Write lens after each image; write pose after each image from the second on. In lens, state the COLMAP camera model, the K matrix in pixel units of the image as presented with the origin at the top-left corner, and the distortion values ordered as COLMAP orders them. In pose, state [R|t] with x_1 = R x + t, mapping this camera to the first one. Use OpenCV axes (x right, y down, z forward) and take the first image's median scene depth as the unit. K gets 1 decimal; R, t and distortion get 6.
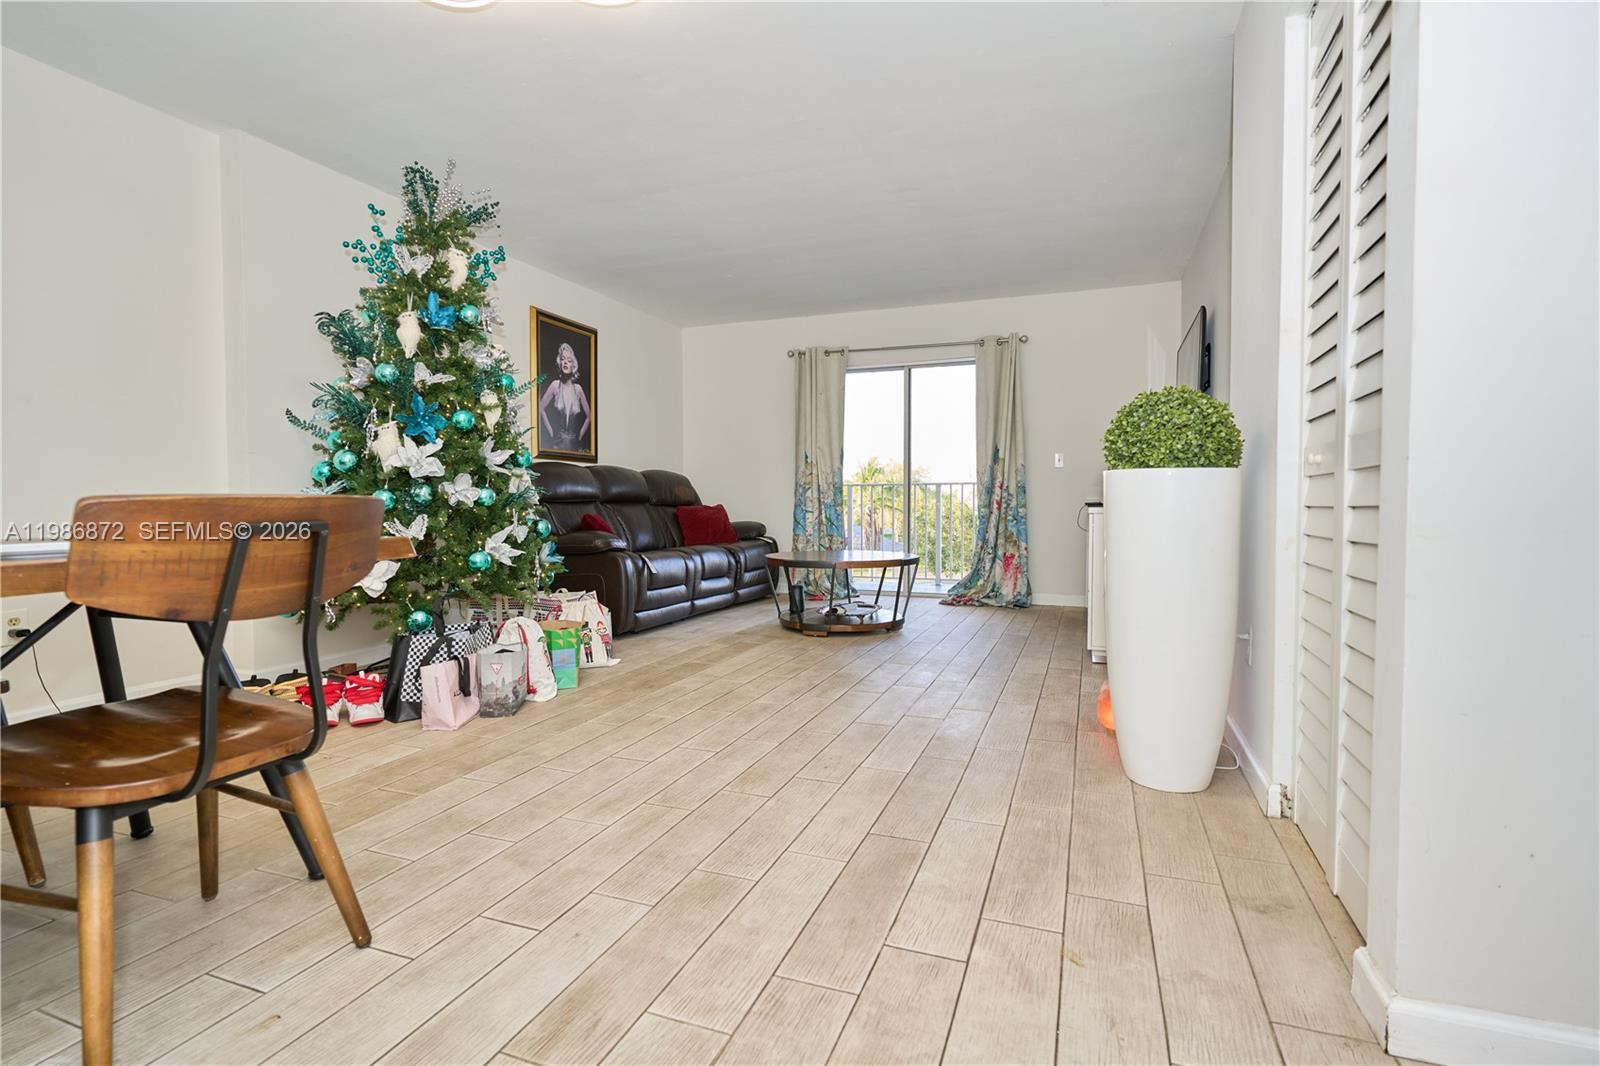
lens RADIAL K [[762.5, 0, 803.5], [0, 762.5, 527.9], [0, 0, 1]] dist [-0.000274, 0.000790]
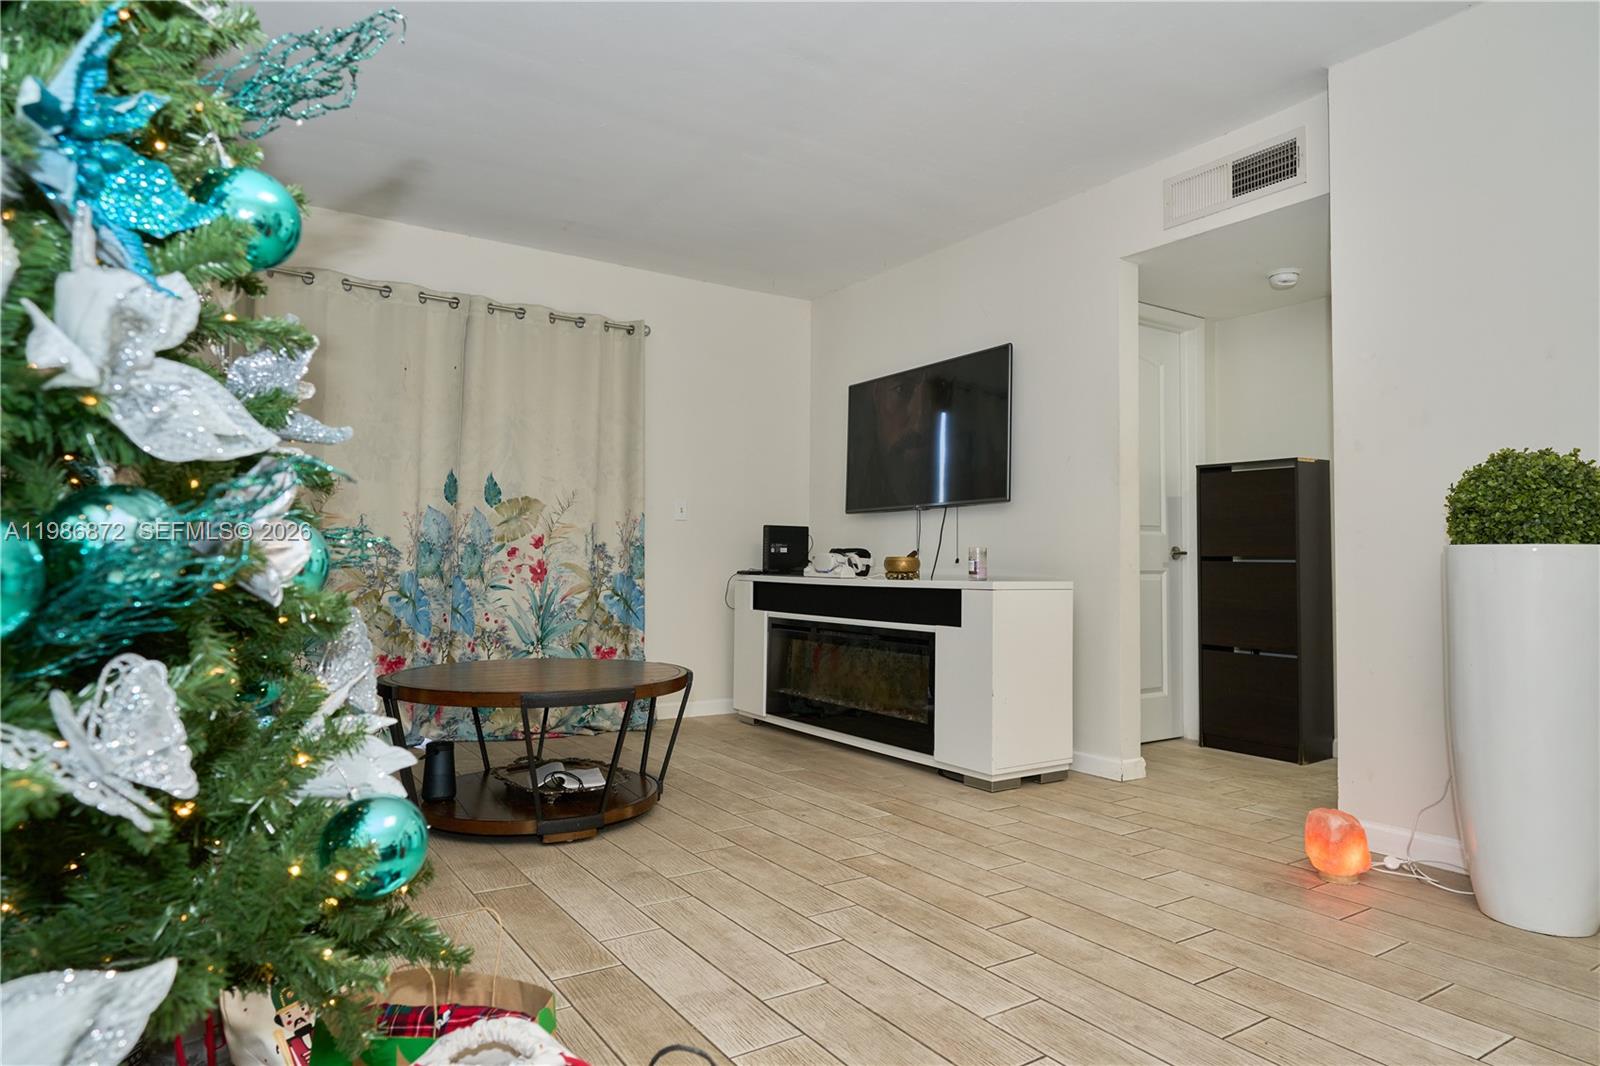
lens RADIAL K [[967.8, 0, 807.0], [0, 967.8, 540.7], [0, 0, 1]] dist [-0.009557, -0.000295]
pose [[0.586745, 0.025680, 0.809364, -0.741459], [0.017971, 0.998838, -0.044719, -0.042914], [-0.809572, 0.040784, 0.585602, 0.895226]]
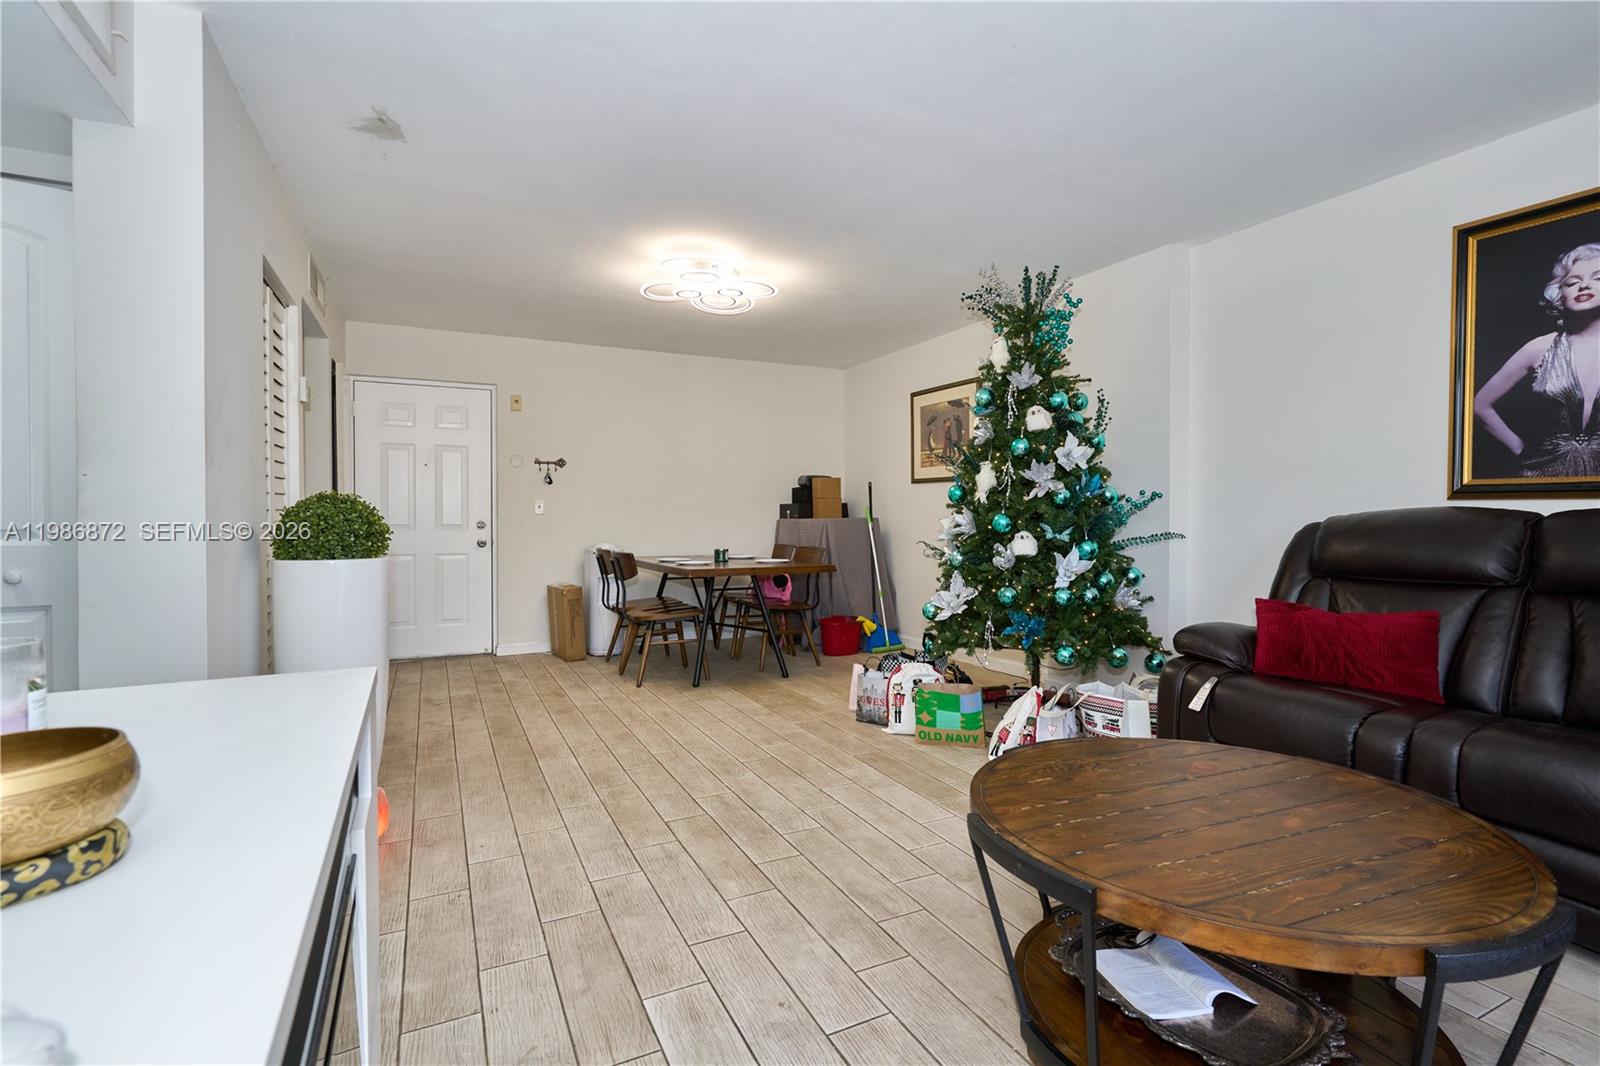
lens RADIAL K [[762.5, 0, 811.7], [0, 762.5, 528.7], [0, 0, 1]] dist [-0.000274, 0.000790]
pose [[-0.677466, 0.016331, -0.735373, 0.754646], [-0.022624, 0.998818, 0.043024, -0.170974], [0.735206, 0.045785, -0.676296, 2.102872]]
